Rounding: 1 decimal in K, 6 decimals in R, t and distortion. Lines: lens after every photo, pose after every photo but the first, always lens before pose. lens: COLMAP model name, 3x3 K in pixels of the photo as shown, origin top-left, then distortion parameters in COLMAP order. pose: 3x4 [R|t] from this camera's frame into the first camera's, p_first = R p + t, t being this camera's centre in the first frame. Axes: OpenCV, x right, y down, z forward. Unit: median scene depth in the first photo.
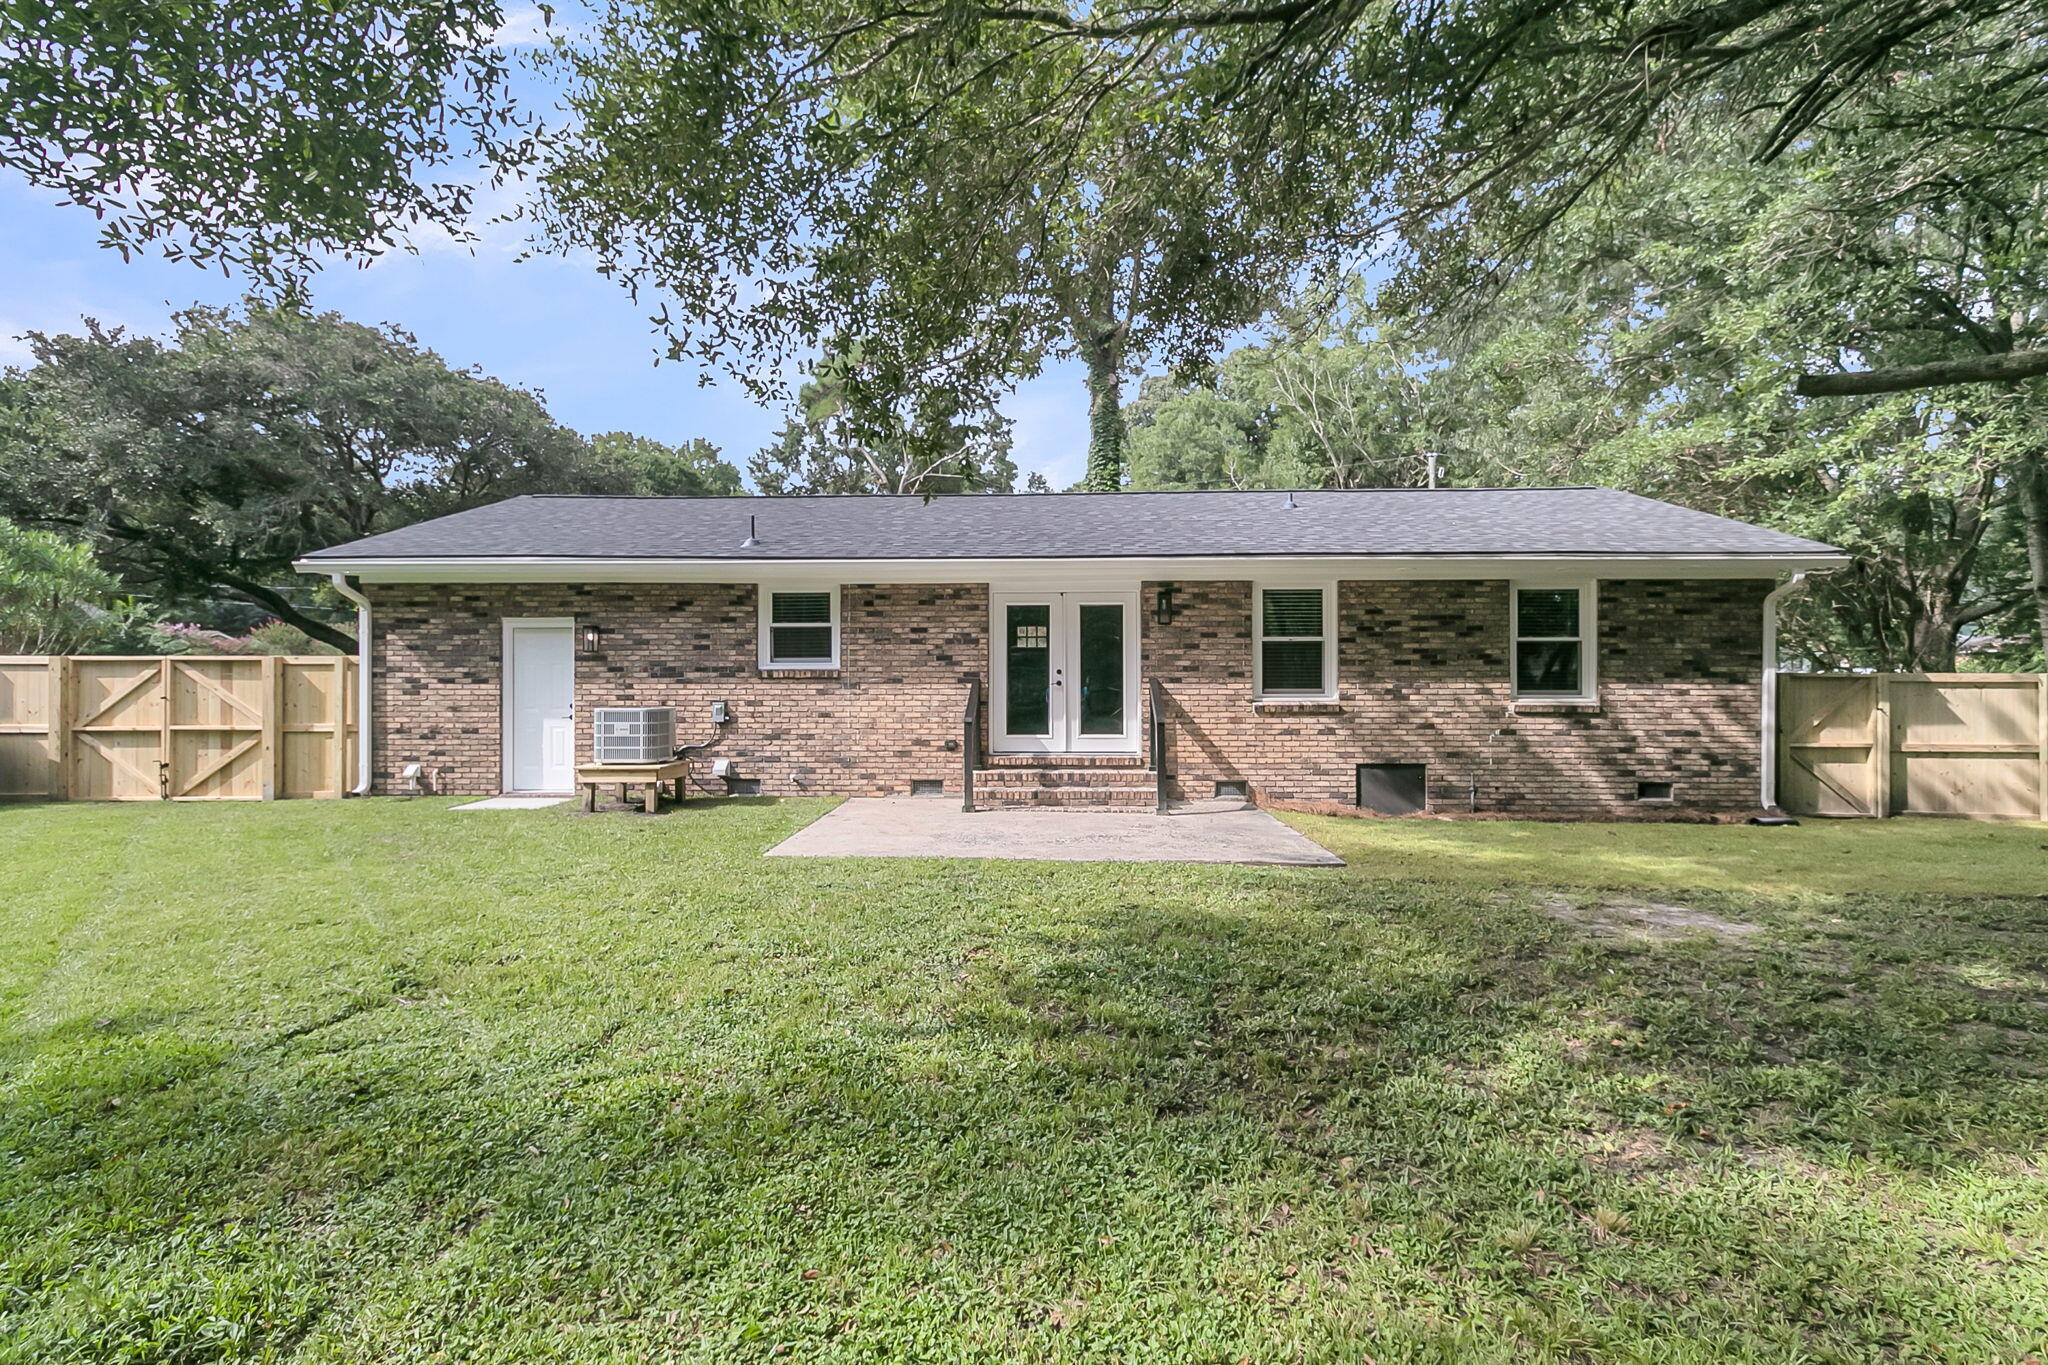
lens RADIAL K [[964.3, 0, 1024.0], [0, 964.3, 682.5], [0, 0, 1]] dist [0.004910, 0.000786]
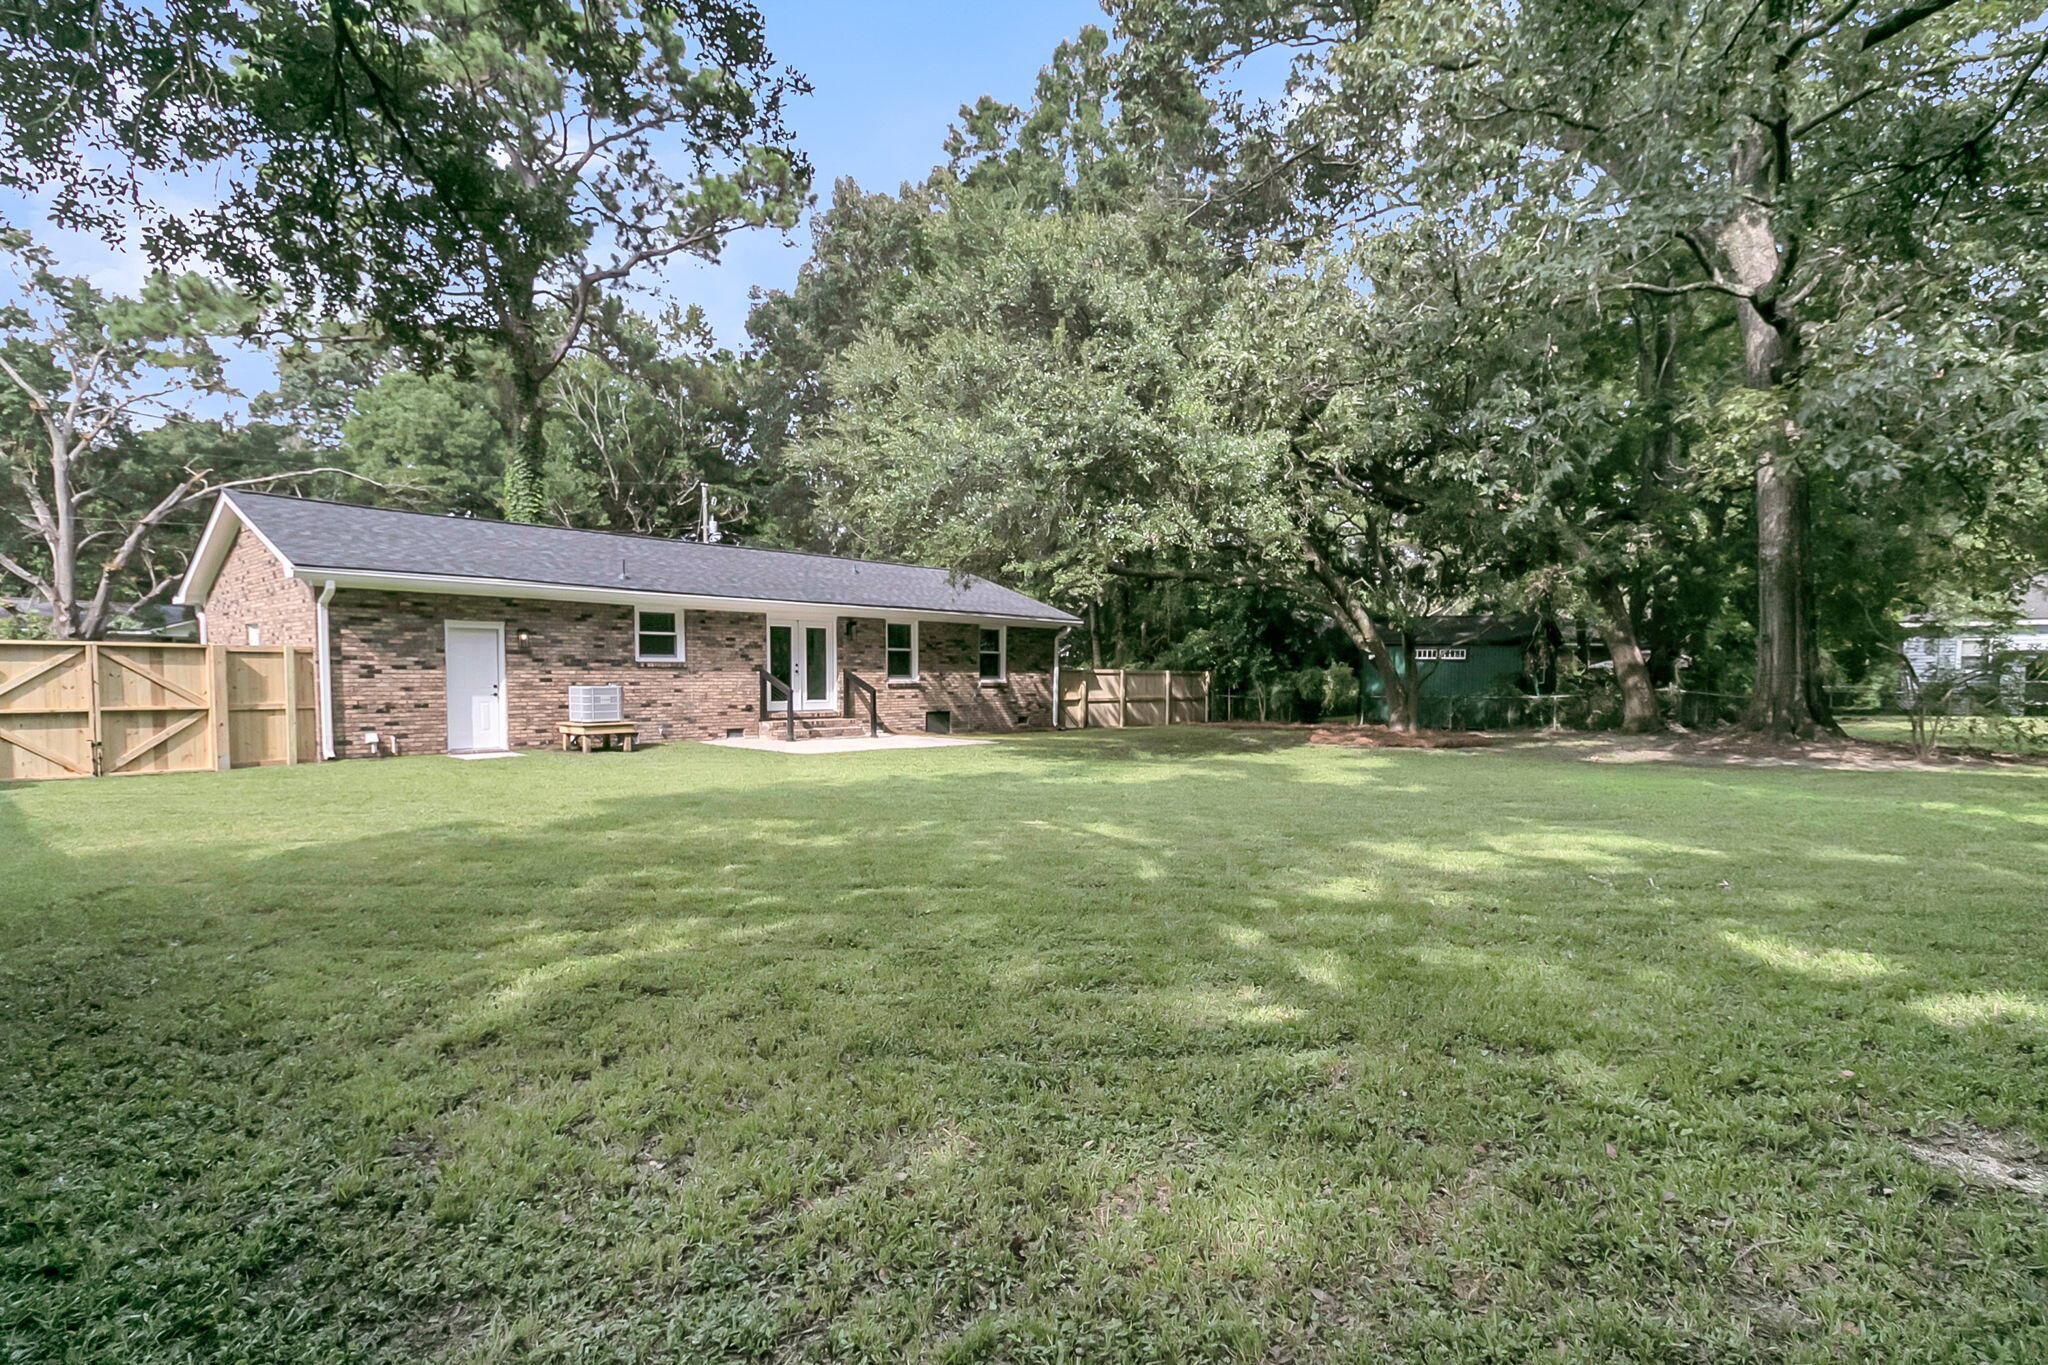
lens RADIAL K [[964.3, 0, 1024.0], [0, 964.3, 682.5], [0, 0, 1]] dist [0.004910, 0.000786]
pose [[0.653863, -0.003605, 0.756605, -1.039173], [-0.005401, 0.999941, 0.009432, 0.002066], [-0.756594, -0.010254, 0.653805, -0.475423]]
